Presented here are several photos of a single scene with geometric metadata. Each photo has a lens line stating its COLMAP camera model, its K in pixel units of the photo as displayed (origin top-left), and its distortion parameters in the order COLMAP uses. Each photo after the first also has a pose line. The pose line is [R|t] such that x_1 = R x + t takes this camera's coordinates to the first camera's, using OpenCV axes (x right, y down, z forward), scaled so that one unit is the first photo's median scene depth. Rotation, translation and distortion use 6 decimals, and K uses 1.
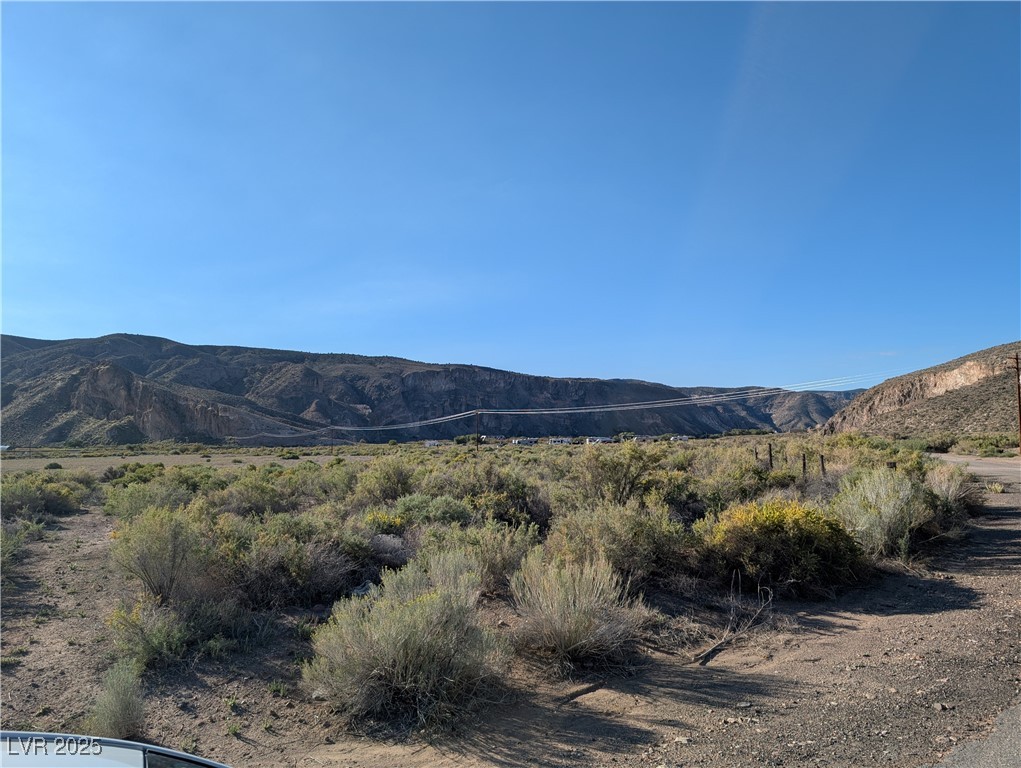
lens RADIAL K [[710.8, 0, 516.2], [0, 710.8, 367.0], [0, 0, 1]] dist [-0.000989, 0.001424]
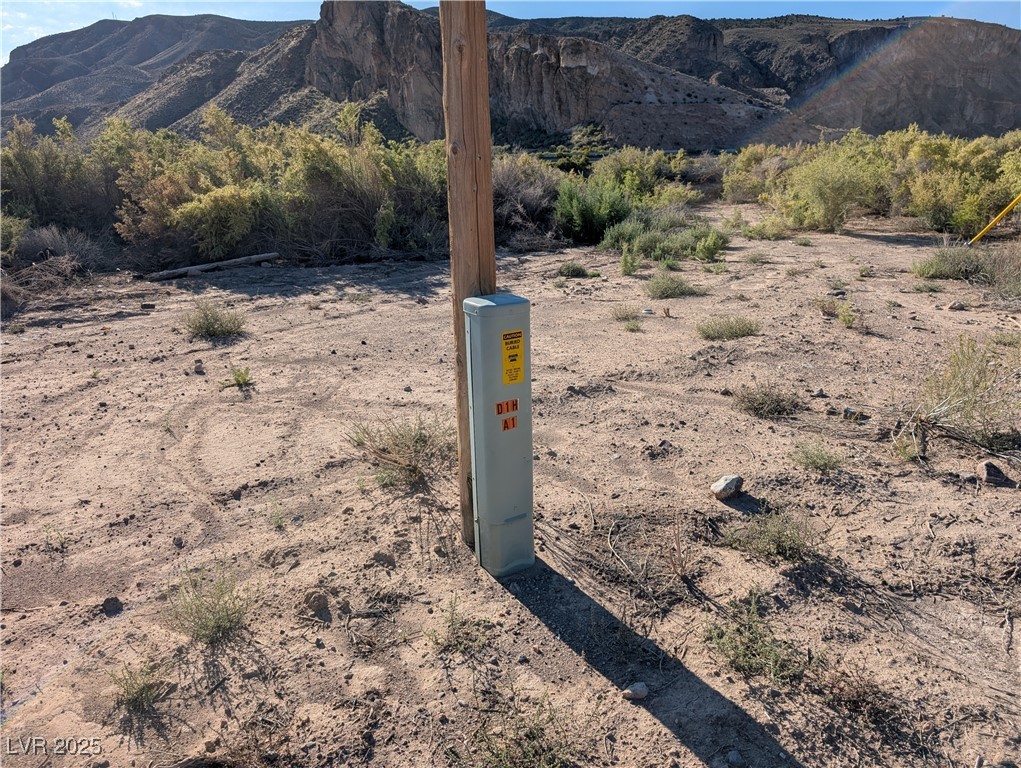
lens RADIAL K [[711.4, 0, 510.5], [0, 711.4, 384.0], [0, 0, 1]] dist [-0.001157, -0.002258]
pose [[0.896549, 0.128233, -0.423977, -0.181332], [0.054176, 0.918246, 0.392288, 0.049996], [0.439619, -0.374674, 0.816305, 0.429588]]
